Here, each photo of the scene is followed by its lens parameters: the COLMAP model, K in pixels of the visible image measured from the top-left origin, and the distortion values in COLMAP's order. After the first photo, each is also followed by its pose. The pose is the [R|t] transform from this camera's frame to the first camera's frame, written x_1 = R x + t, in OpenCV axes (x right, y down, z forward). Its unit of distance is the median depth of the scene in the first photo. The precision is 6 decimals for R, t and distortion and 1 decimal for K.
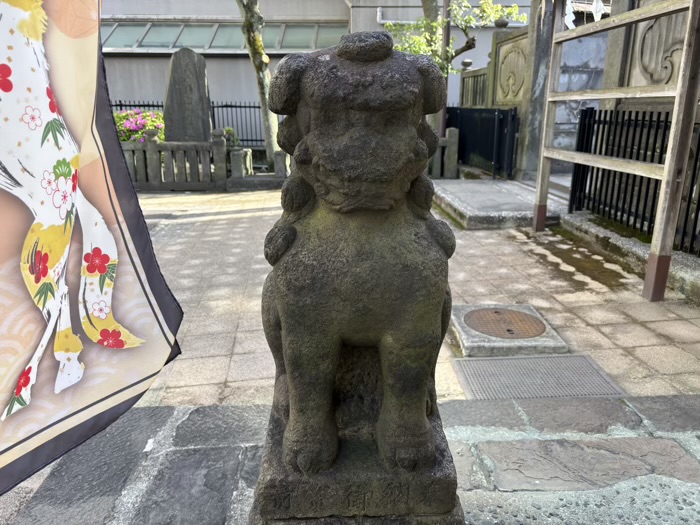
lens RADIAL K [[524.8, 0, 354.4], [0, 524.8, 257.2], [0, 0, 1]] dist [0.044443, -0.046408]
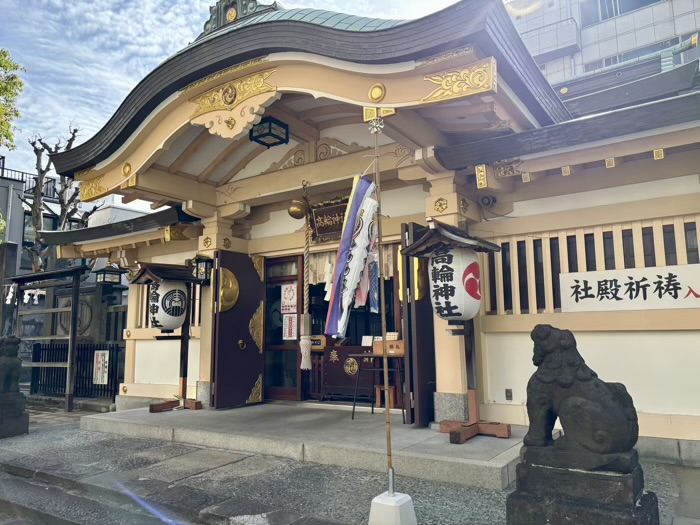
lens RADIAL K [[524.8, 0, 362.2], [0, 524.8, 265.8], [0, 0, 1]] dist [0.044443, -0.046408]
pose [[0.578988, 0.096810, 0.809568, -0.421936], [0.241946, 0.927801, -0.283984, 0.264757], [-0.778611, 0.360296, 0.513763, -0.927364]]
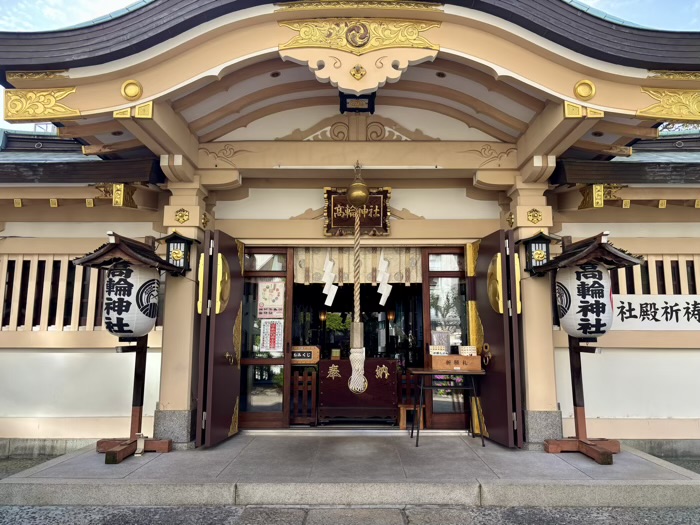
lens RADIAL K [[524.8, 0, 353.8], [0, 524.8, 263.8], [0, 0, 1]] dist [0.044443, -0.046408]
pose [[0.042188, 0.135573, 0.989869, -0.488103], [0.276015, 0.950612, -0.141960, 0.081659], [-0.960227, 0.279208, 0.002685, -0.361082]]
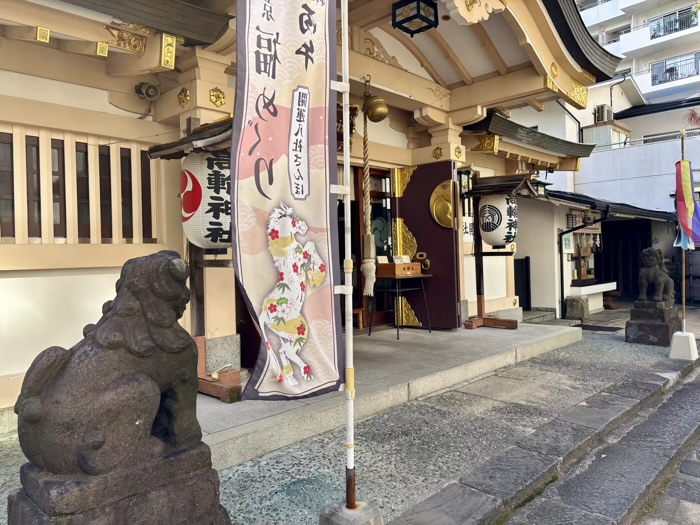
lens RADIAL K [[524.8, 0, 348.6], [0, 524.8, 259.1], [0, 0, 1]] dist [0.044443, -0.046408]
pose [[-0.696510, 0.013350, 0.717423, -0.278288], [0.224625, 0.953630, 0.200332, -0.078416], [-0.681482, 0.300685, -0.667212, 0.238531]]
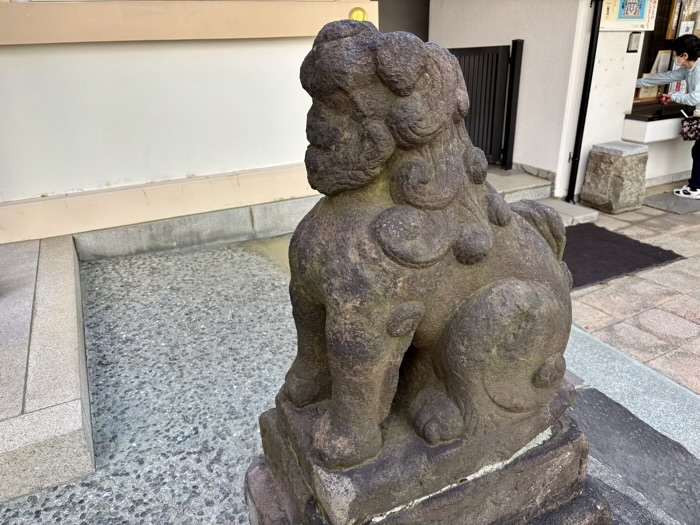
lens RADIAL K [[524.8, 0, 355.6], [0, 524.8, 262.4], [0, 0, 1]] dist [0.044443, -0.046408]
pose [[-0.419029, -0.354784, 0.835789, -0.069681], [0.277069, 0.826632, 0.489808, 0.210401], [-0.864666, 0.436815, -0.248083, -0.752722]]
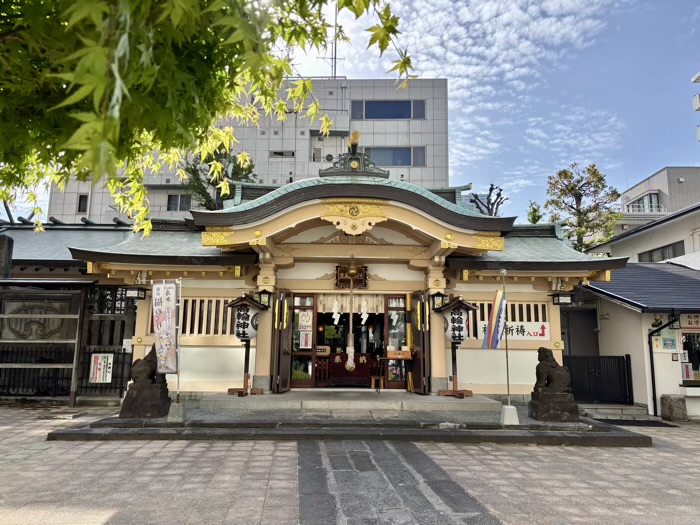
lens RADIAL K [[524.8, 0, 354.0], [0, 524.8, 255.7], [0, 0, 1]] dist [0.044443, -0.046408]
pose [[0.011077, 0.168029, 0.985720, -1.323970], [0.266094, 0.949740, -0.164886, 0.095128], [-0.963883, 0.264121, -0.034192, -0.356598]]
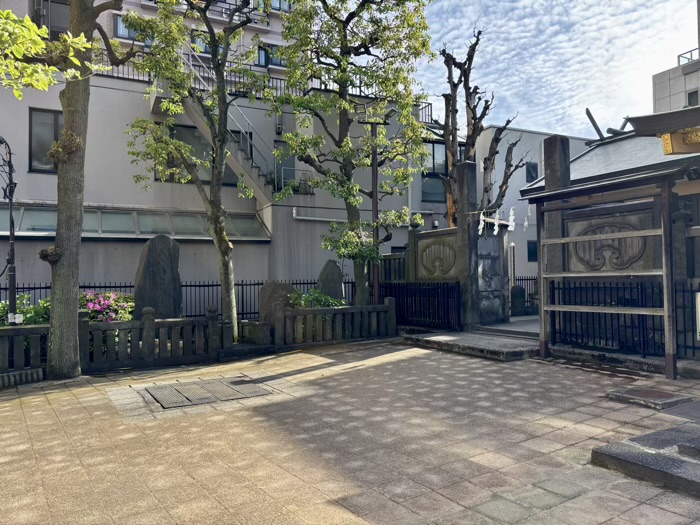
lens RADIAL K [[524.8, 0, 352.7], [0, 524.8, 266.2], [0, 0, 1]] dist [0.044443, -0.046408]
pose [[0.891166, -0.005059, 0.453649, -0.659016], [0.142106, 0.952731, -0.268534, 0.022246], [-0.430847, 0.303774, 0.849760, -0.114743]]
